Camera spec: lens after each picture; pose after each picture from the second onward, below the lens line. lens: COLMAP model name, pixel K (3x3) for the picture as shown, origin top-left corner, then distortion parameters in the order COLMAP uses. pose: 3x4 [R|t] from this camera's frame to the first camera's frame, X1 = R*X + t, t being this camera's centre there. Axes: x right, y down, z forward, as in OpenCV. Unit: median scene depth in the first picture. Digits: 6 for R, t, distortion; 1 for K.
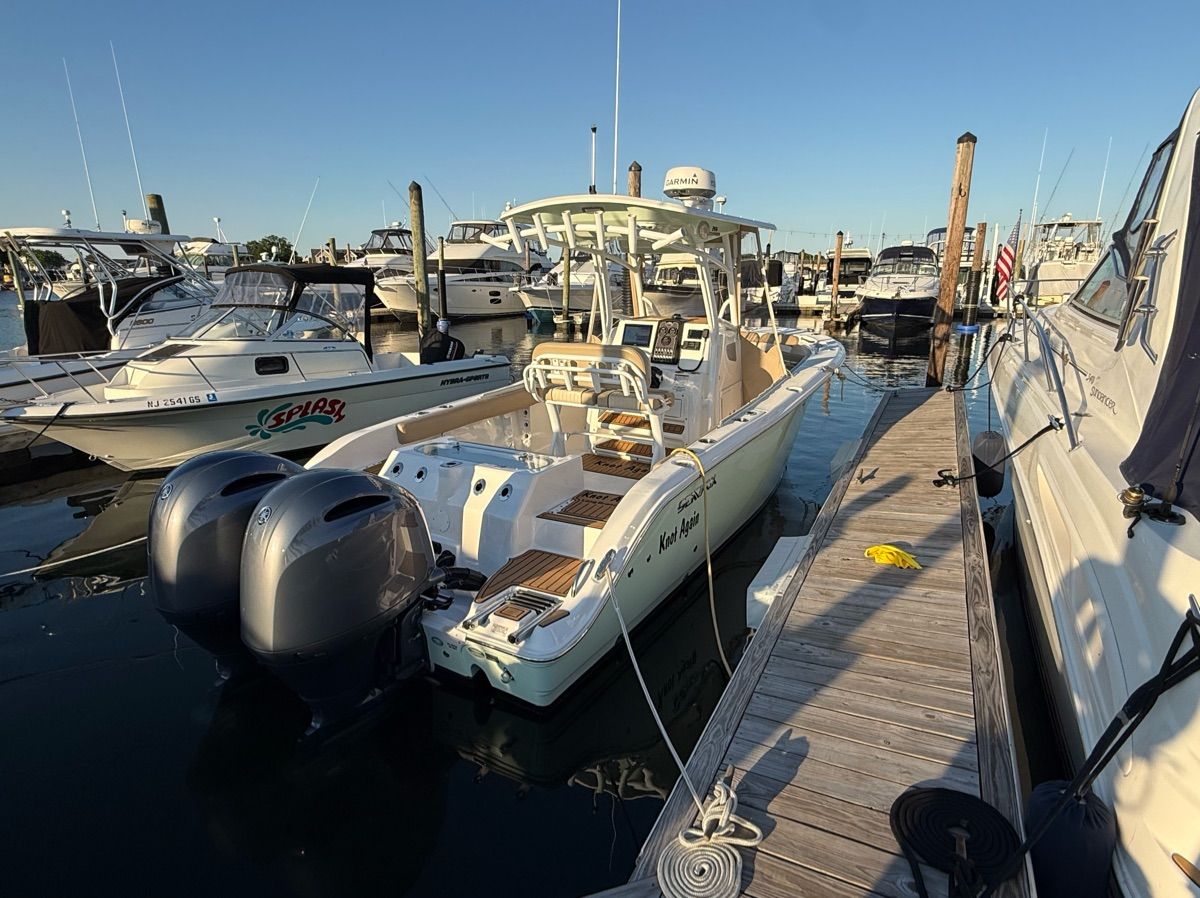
lens RADIAL K [[678.7, 0, 600.6], [0, 678.7, 471.8], [0, 0, 1]] dist [0.000834, 0.001404]
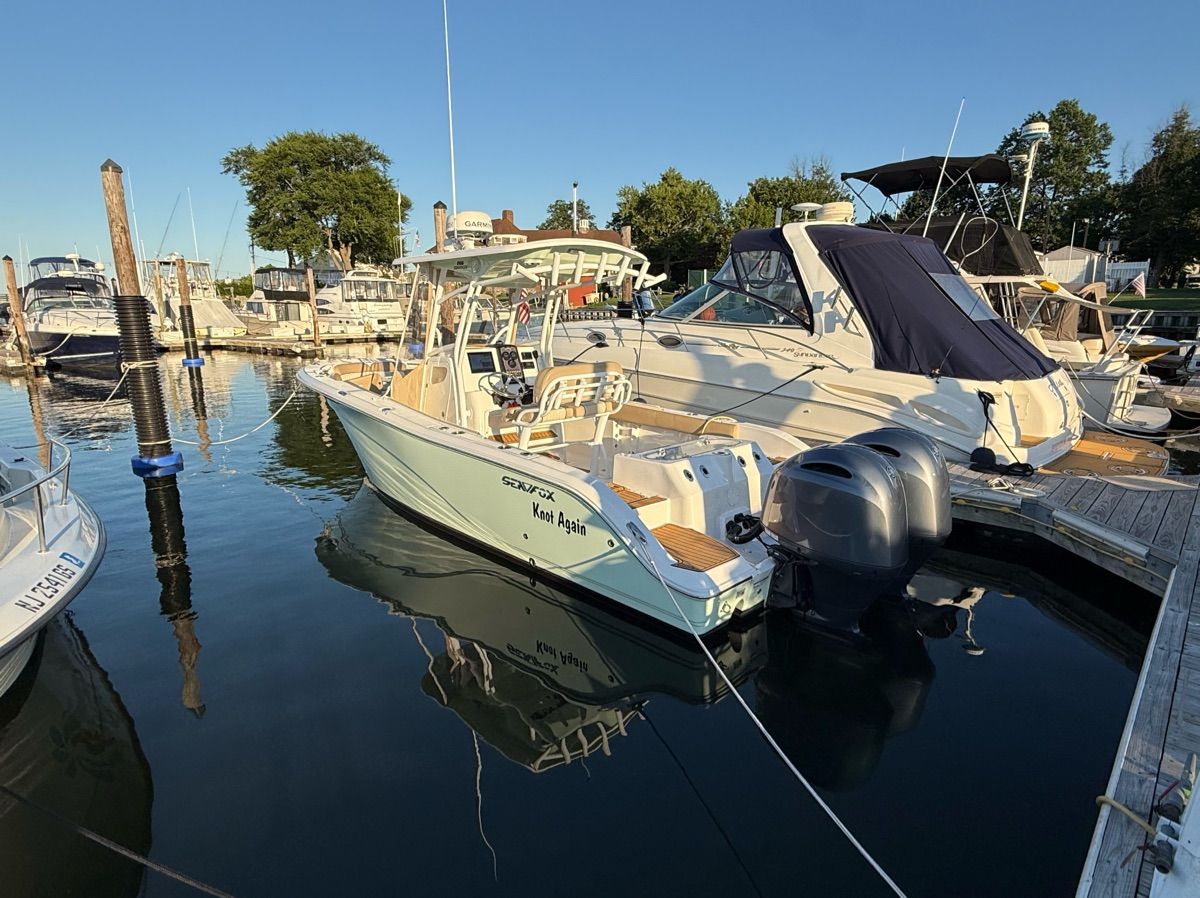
lens RADIAL K [[678.7, 0, 600.6], [0, 678.7, 471.8], [0, 0, 1]] dist [0.000834, 0.001404]
pose [[0.279528, -0.226118, 0.933132, -0.269432], [0.271307, 0.950867, 0.149143, -0.041642], [-0.921008, 0.211475, 0.327142, 0.147204]]
